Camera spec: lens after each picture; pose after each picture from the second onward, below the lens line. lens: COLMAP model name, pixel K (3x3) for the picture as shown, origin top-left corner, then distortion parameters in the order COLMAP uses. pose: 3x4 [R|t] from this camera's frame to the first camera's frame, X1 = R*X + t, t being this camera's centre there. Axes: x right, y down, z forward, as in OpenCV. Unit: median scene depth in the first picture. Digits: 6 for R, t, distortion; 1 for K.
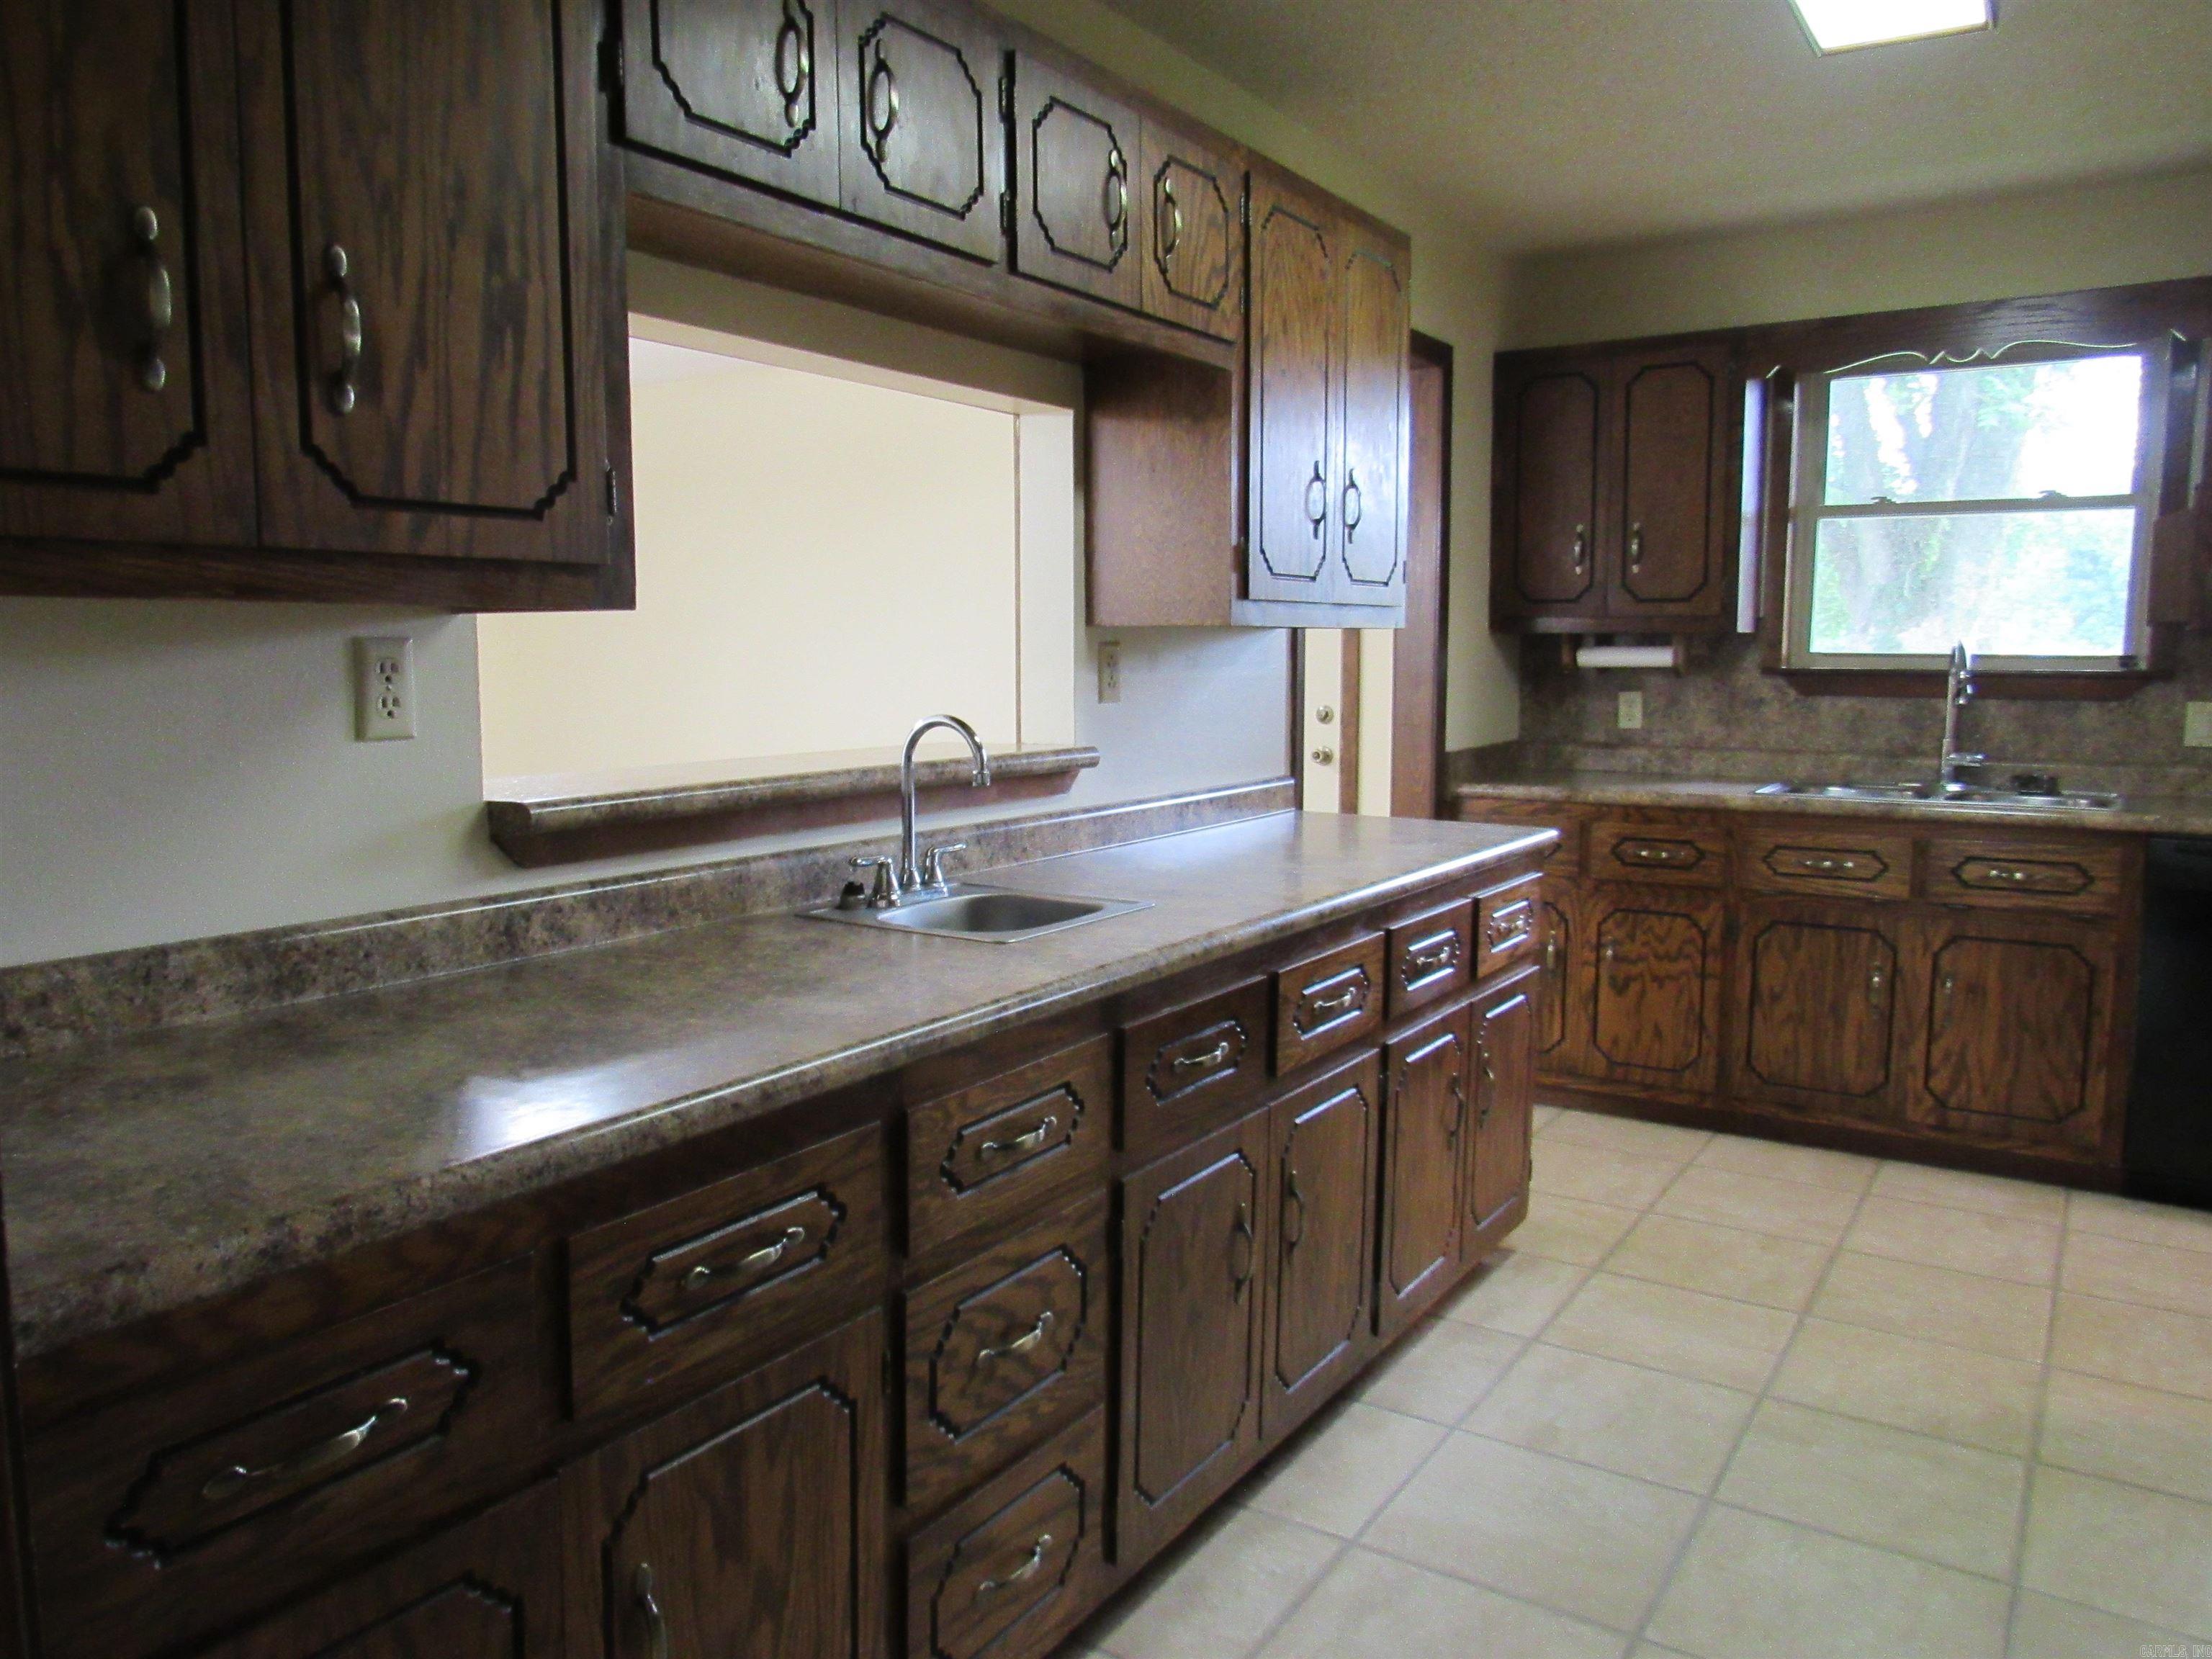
lens RADIAL K [[1583.3, 0, 1085.7], [0, 1583.3, 833.3], [0, 0, 1]] dist [-0.041531, 0.022764]
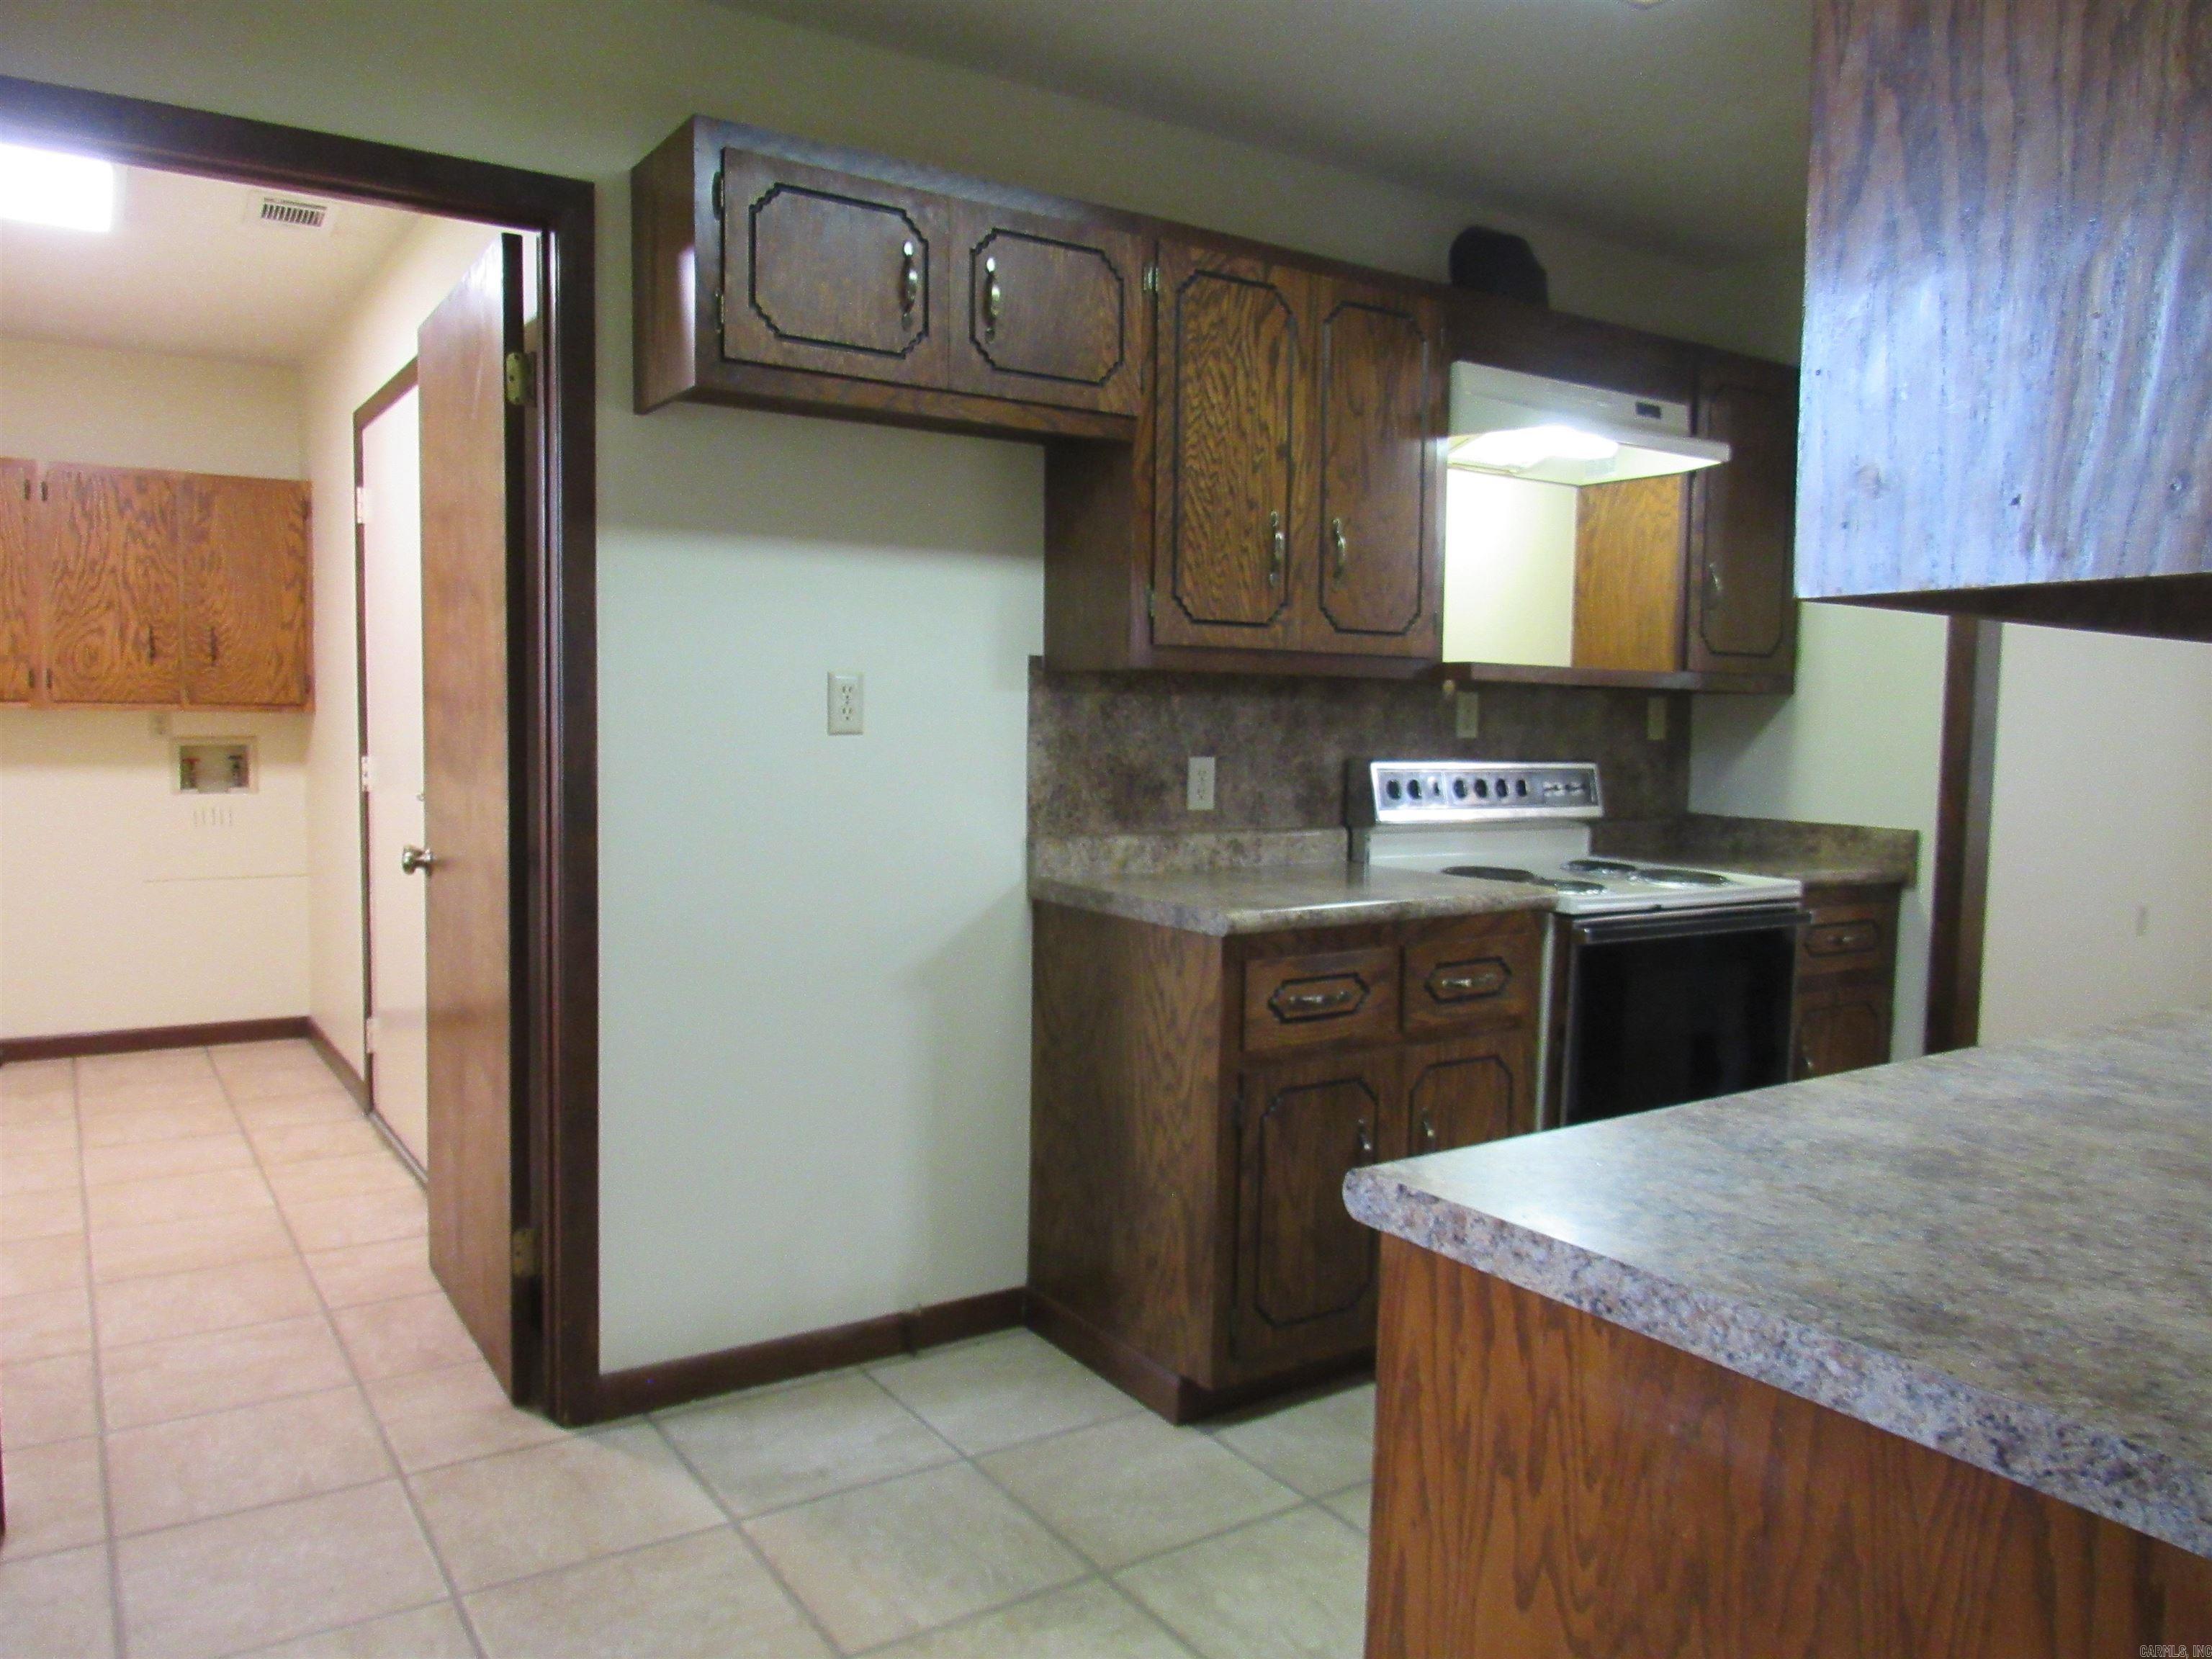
lens RADIAL K [[1583.3, 0, 1085.7], [0, 1583.3, 833.3], [0, 0, 1]] dist [-0.041531, 0.022764]
pose [[-0.920927, -0.042228, 0.387440, 0.169796], [0.029367, 0.983768, 0.177026, -0.118870], [-0.388627, 0.174406, -0.904739, 1.090425]]
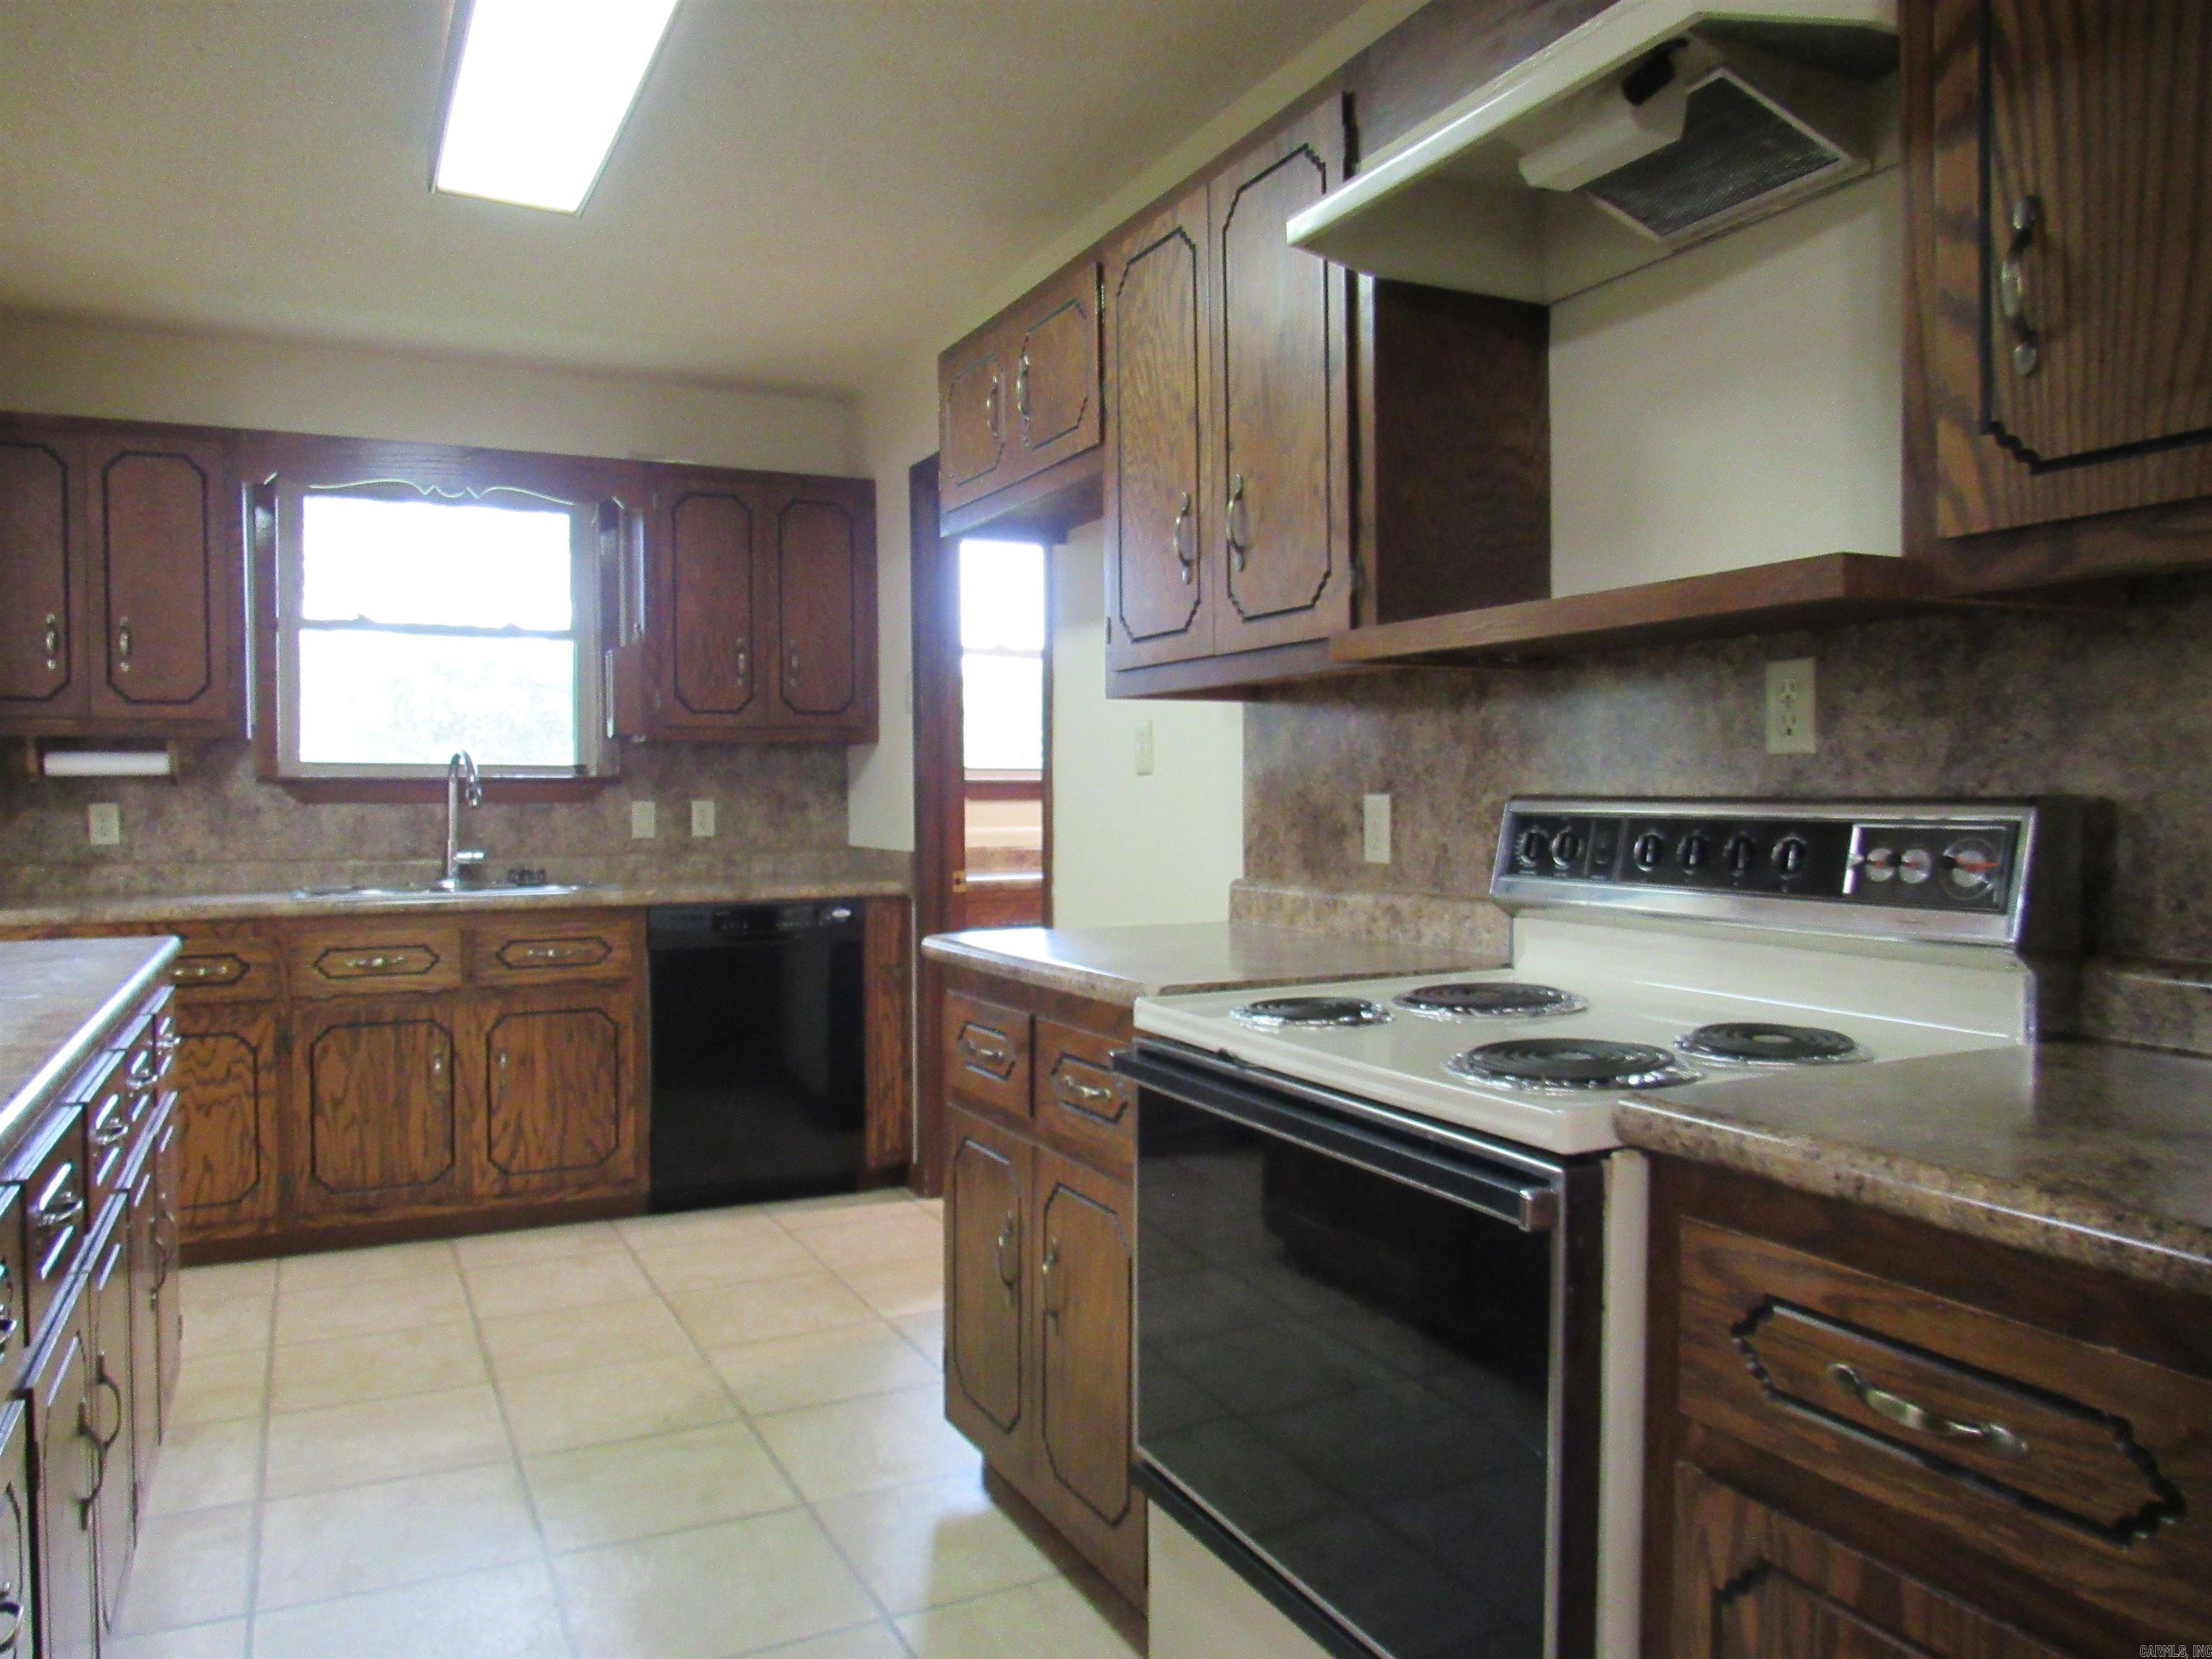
lens RADIAL K [[1583.3, 0, 1085.7], [0, 1583.3, 833.3], [0, 0, 1]] dist [-0.041531, 0.022764]
pose [[0.497933, -0.021196, 0.866956, -0.178324], [0.101387, 0.994269, -0.033923, 0.017158], [-0.861268, 0.104789, 0.497228, 0.085736]]
